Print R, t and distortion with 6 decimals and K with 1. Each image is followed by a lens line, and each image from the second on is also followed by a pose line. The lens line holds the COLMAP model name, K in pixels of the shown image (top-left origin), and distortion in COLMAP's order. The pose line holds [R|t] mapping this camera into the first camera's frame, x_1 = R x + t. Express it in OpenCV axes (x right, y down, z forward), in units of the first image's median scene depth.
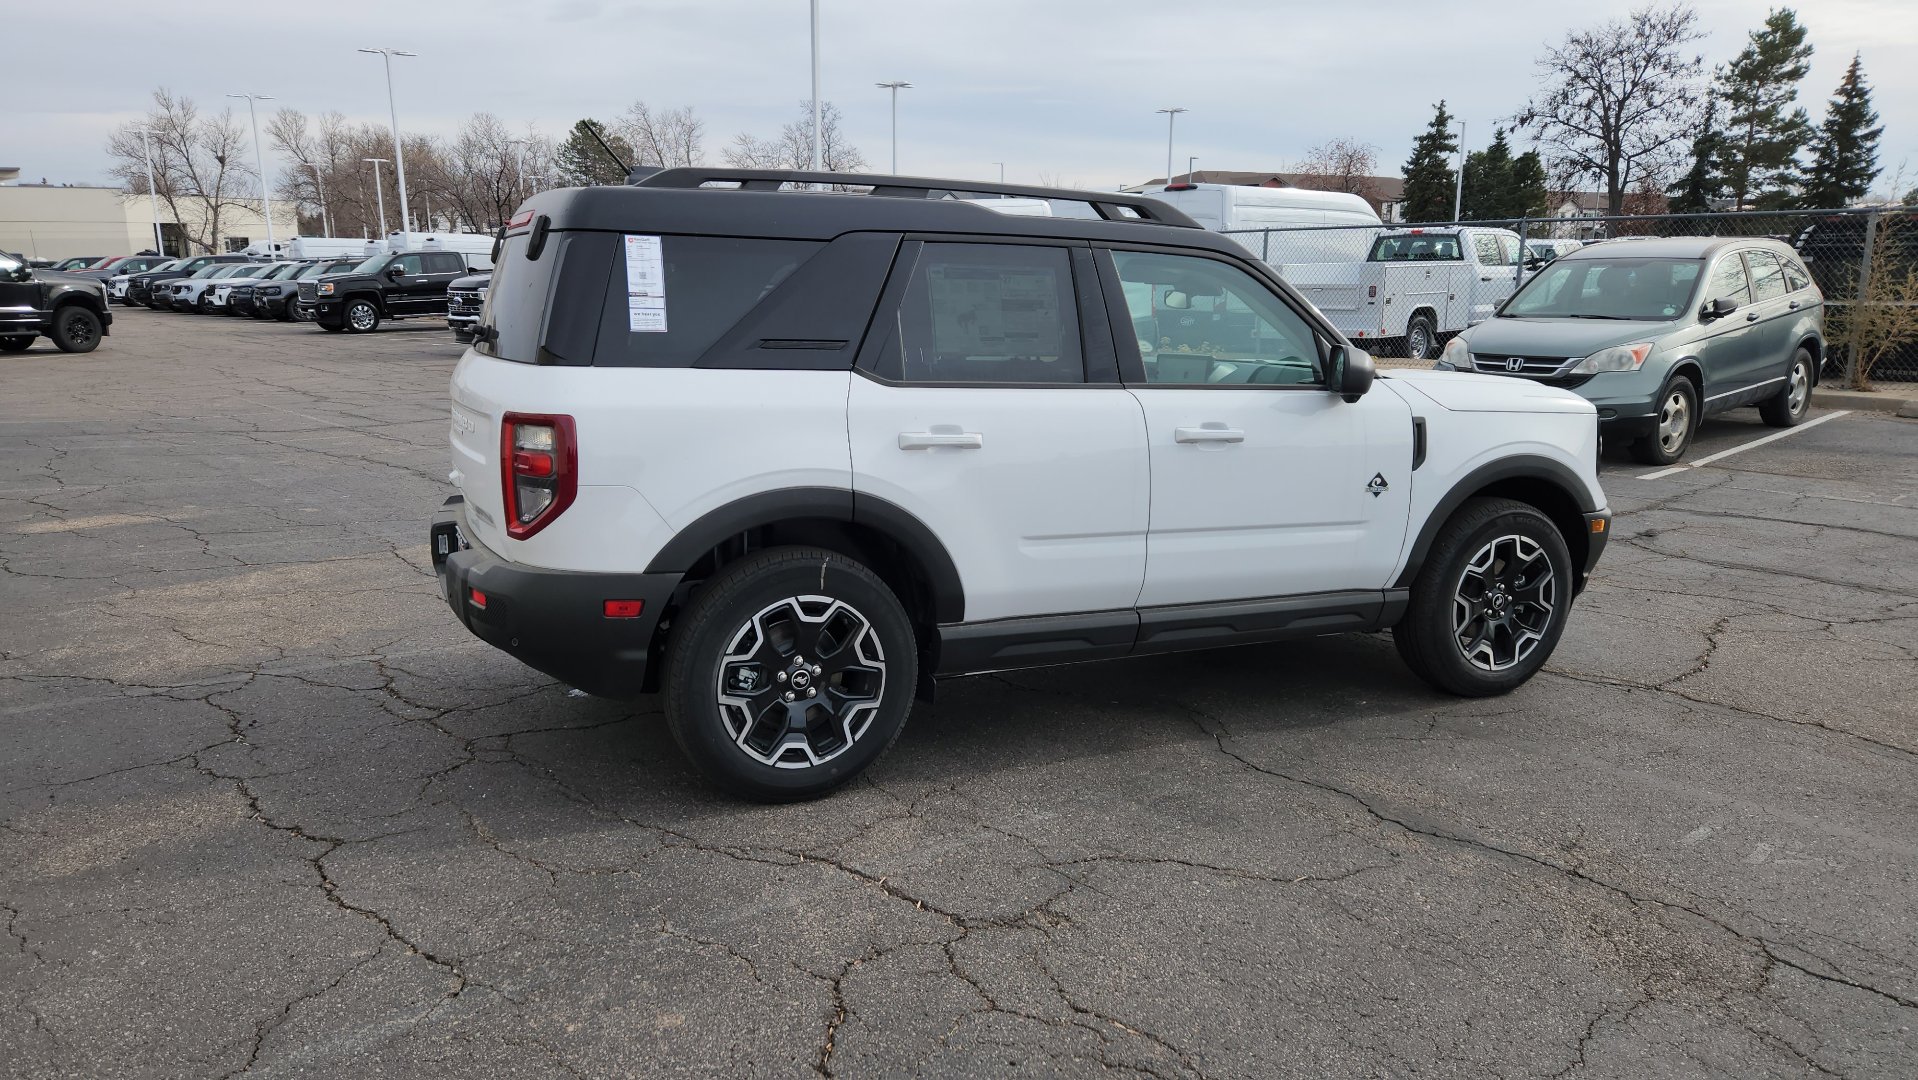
lens RADIAL K [[1278.8, 0, 920.3], [0, 1278.8, 545.8], [0, 0, 1]] dist [0.078538, -0.066104]
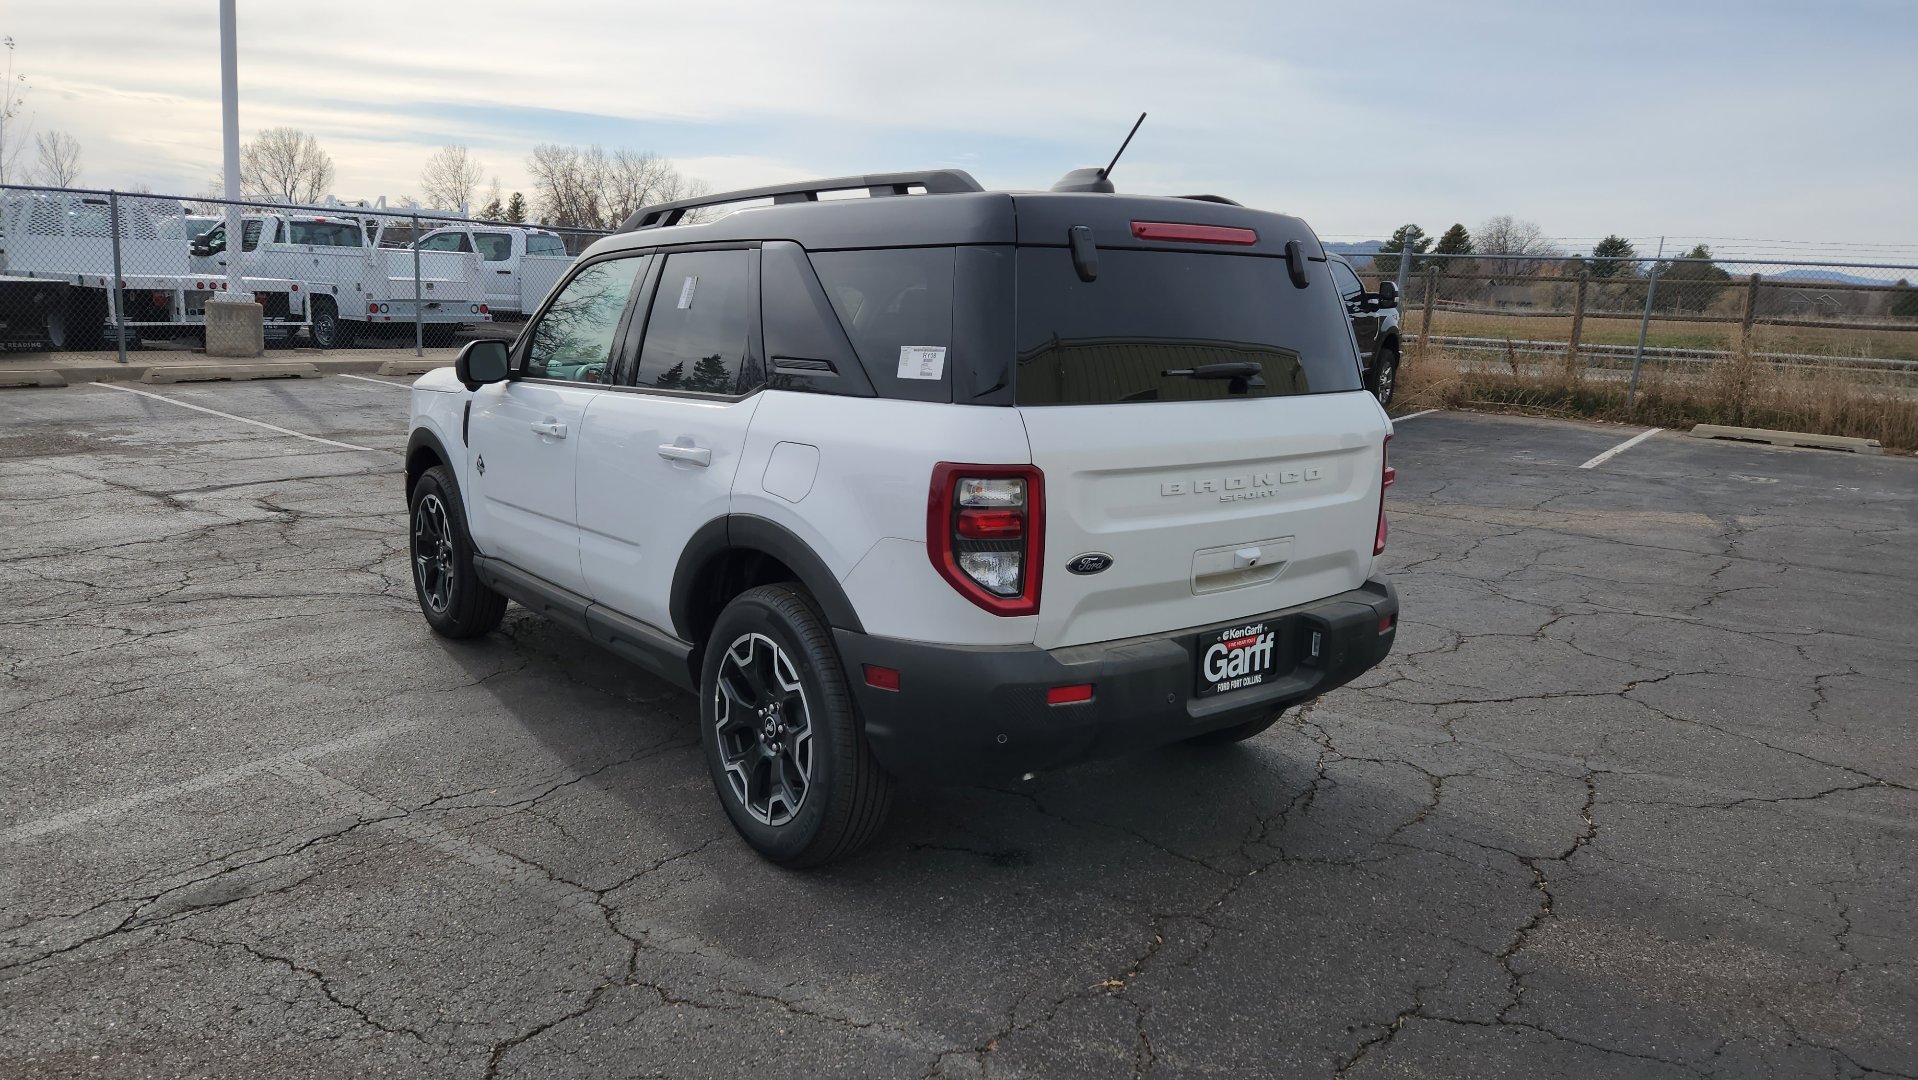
lens RADIAL K [[1272.1, 0, 915.3], [0, 1272.1, 543.9], [0, 0, 1]] dist [0.077331, -0.059437]
pose [[-0.212995, -0.199284, 0.956514, -0.922412], [0.163076, 0.957995, 0.235906, -0.241386], [-0.963348, 0.206231, -0.171550, 1.147730]]
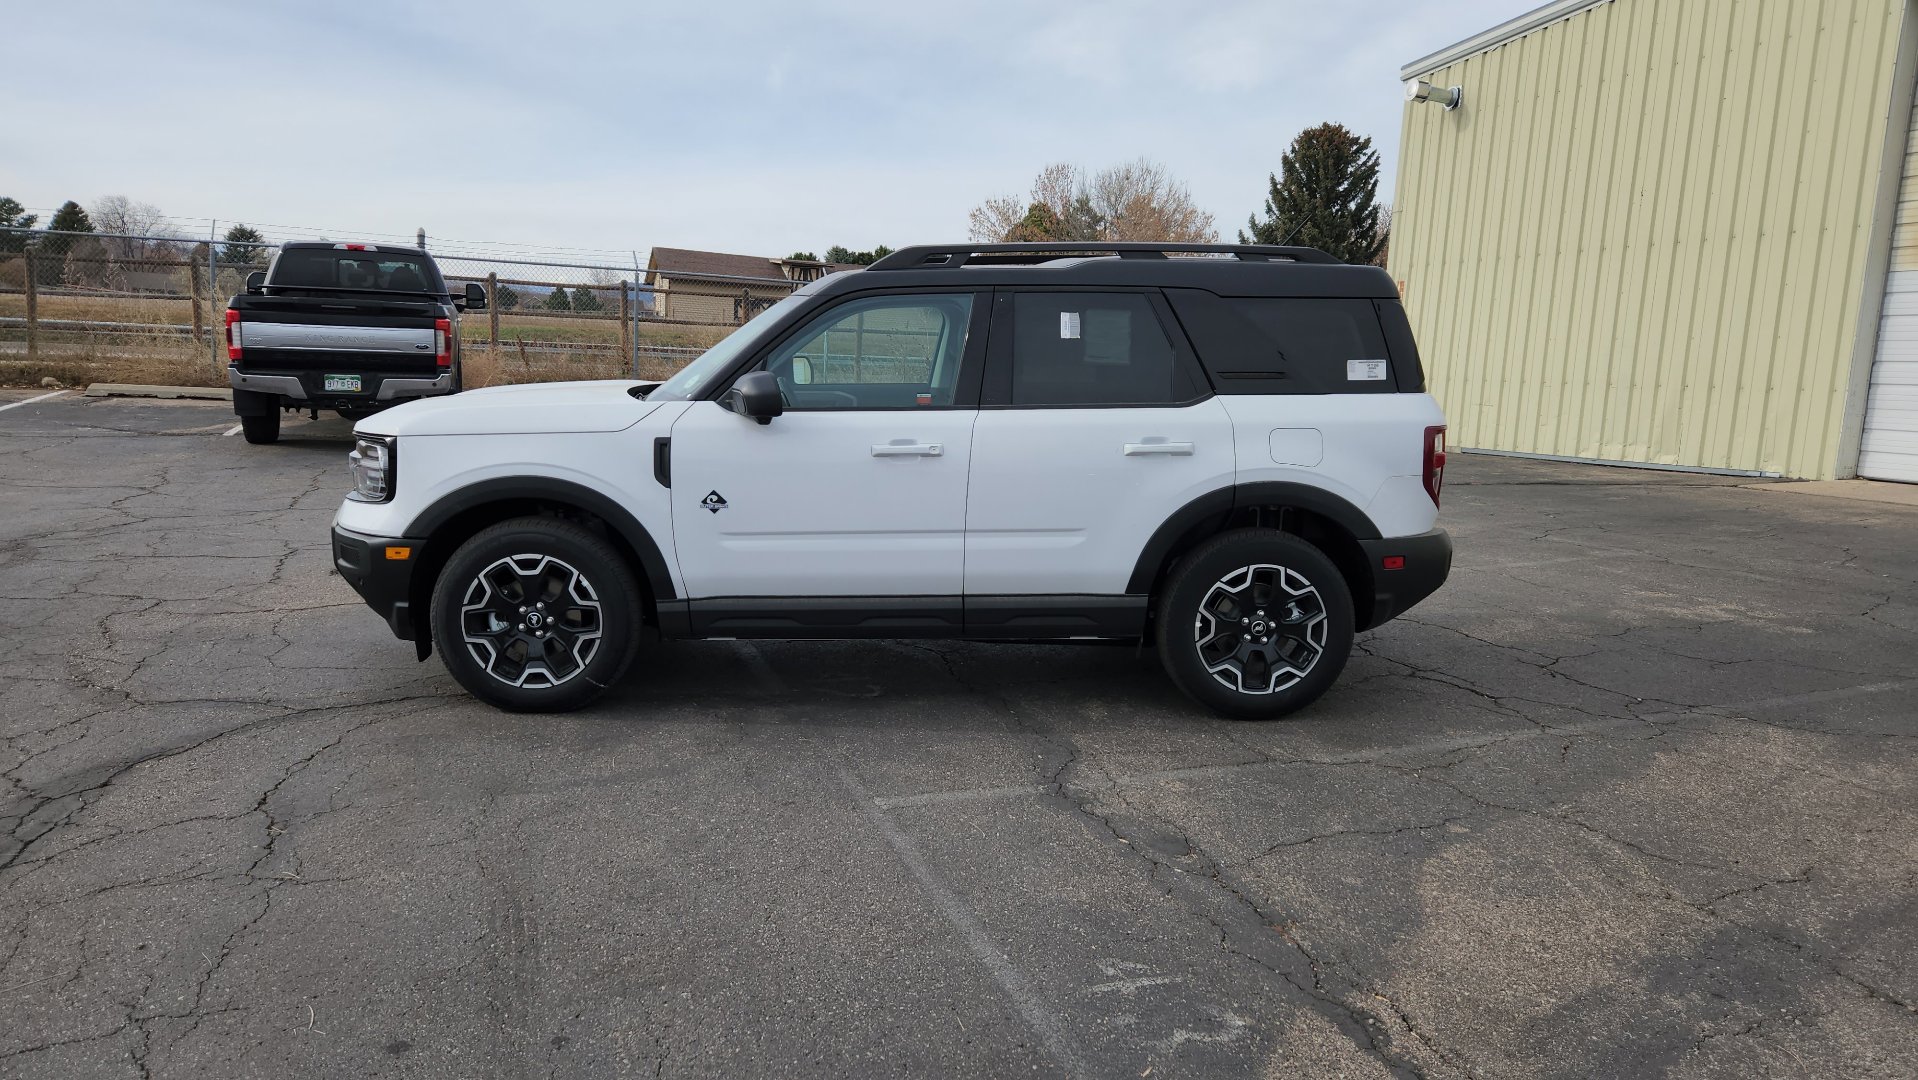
lens RADIAL K [[1278.8, 0, 920.3], [0, 1278.8, 545.8], [0, 0, 1]] dist [0.078538, -0.066104]
pose [[-0.926171, -0.097116, 0.364385, -0.352578], [0.039394, 0.936066, 0.349611, -0.426714], [-0.375041, 0.338154, -0.863131, 2.115503]]
